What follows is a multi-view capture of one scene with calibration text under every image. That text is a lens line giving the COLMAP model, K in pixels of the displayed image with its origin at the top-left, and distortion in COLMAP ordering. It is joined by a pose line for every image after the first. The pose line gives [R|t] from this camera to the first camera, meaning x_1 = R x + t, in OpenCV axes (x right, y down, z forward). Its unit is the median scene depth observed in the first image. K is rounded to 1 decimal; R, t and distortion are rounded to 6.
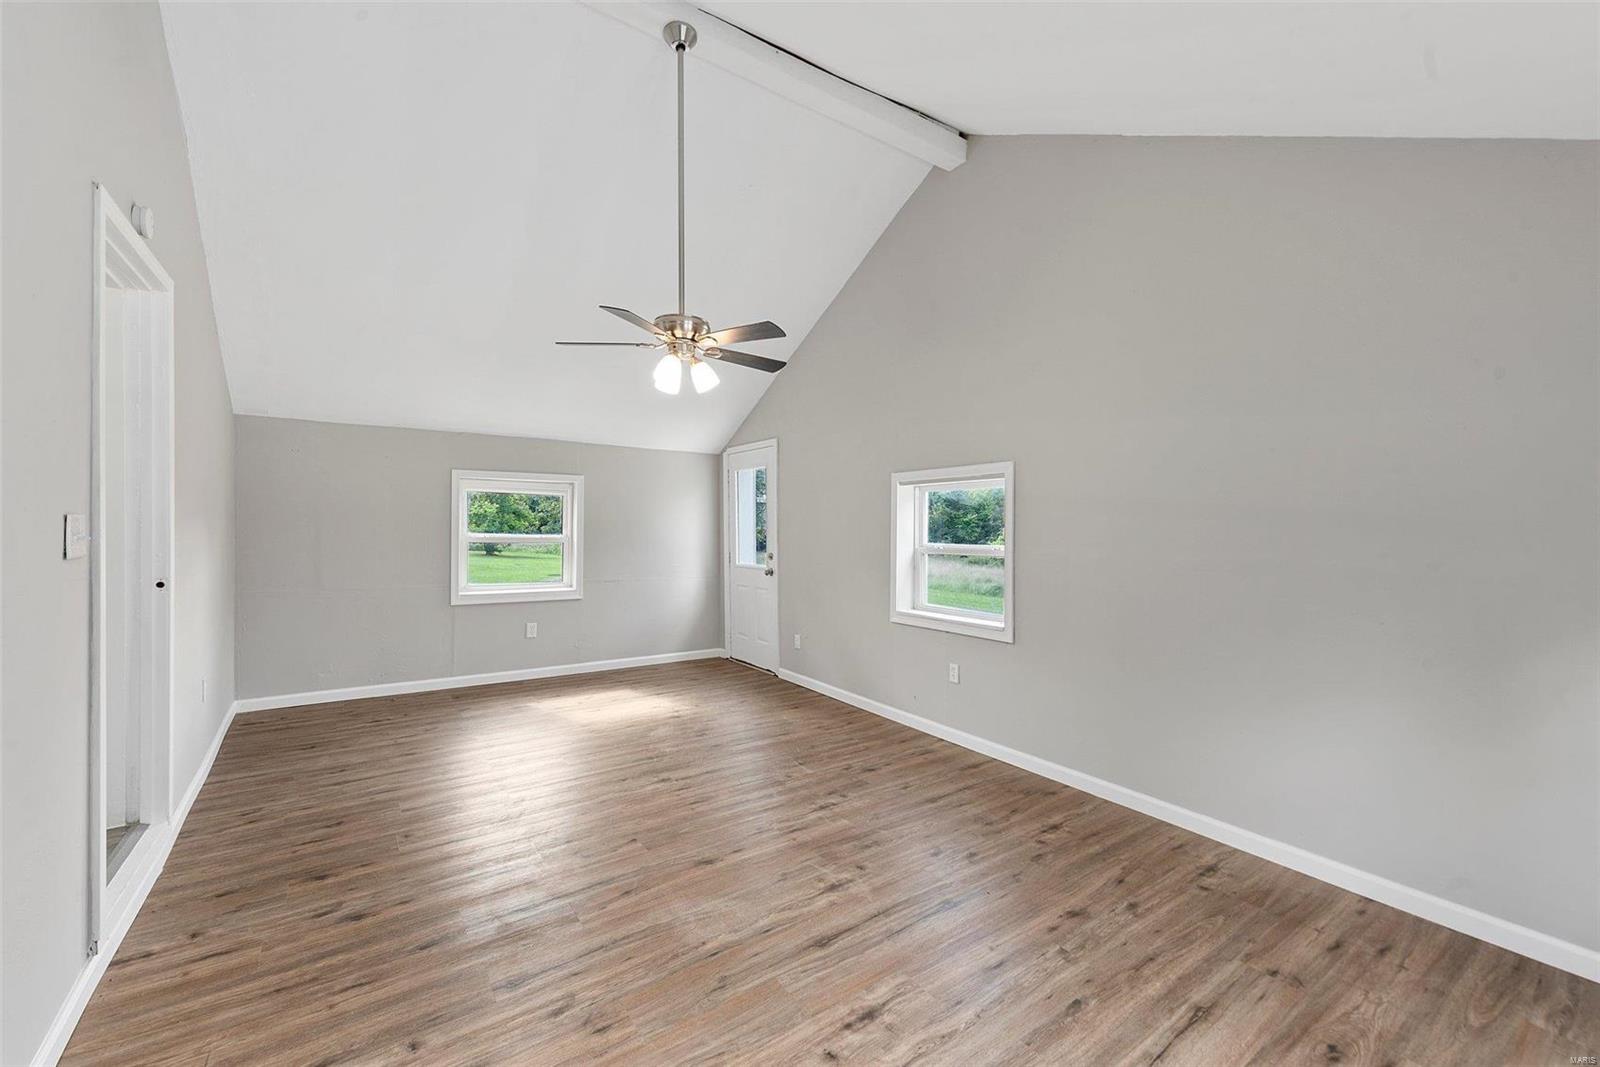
lens RADIAL K [[639.6, 0, 792.4], [0, 639.6, 542.7], [0, 0, 1]] dist [0.019527, -0.005042]
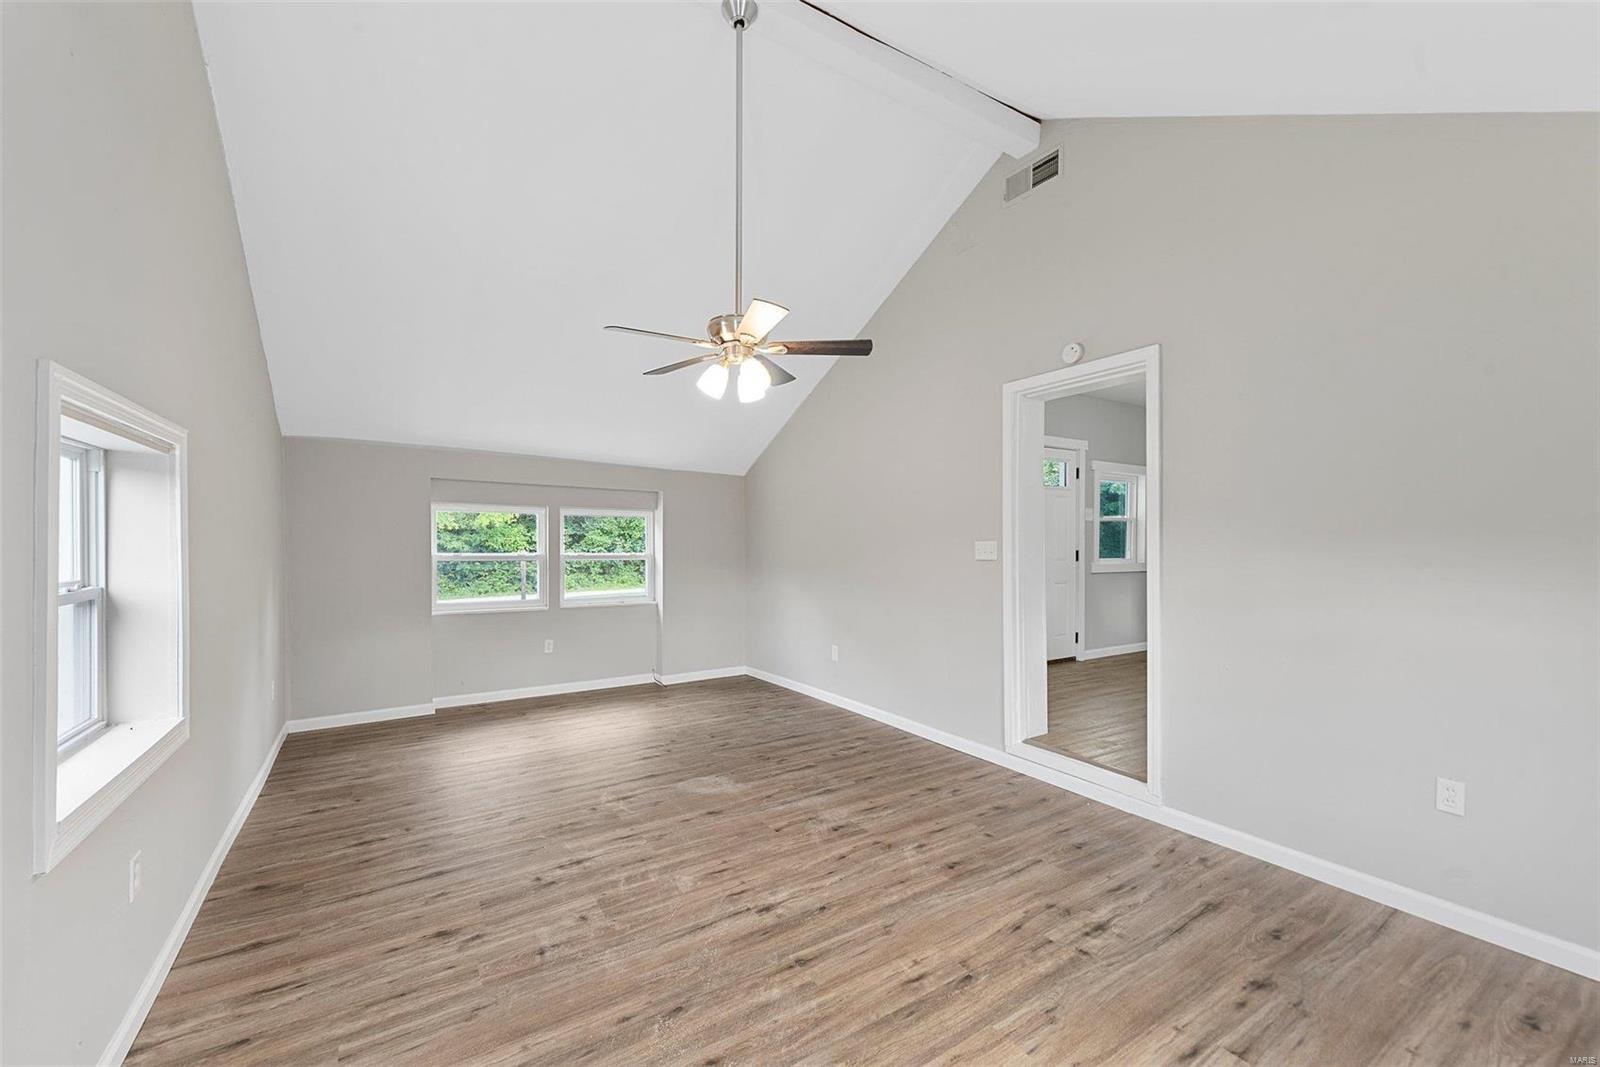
lens RADIAL K [[639.6, 0, 792.4], [0, 639.6, 542.7], [0, 0, 1]] dist [0.019527, -0.005042]
pose [[-0.999172, -0.008624, 0.039758, -0.278560], [-0.007619, 0.999649, 0.025361, -0.051225], [-0.039963, 0.025037, -0.998887, 1.862288]]
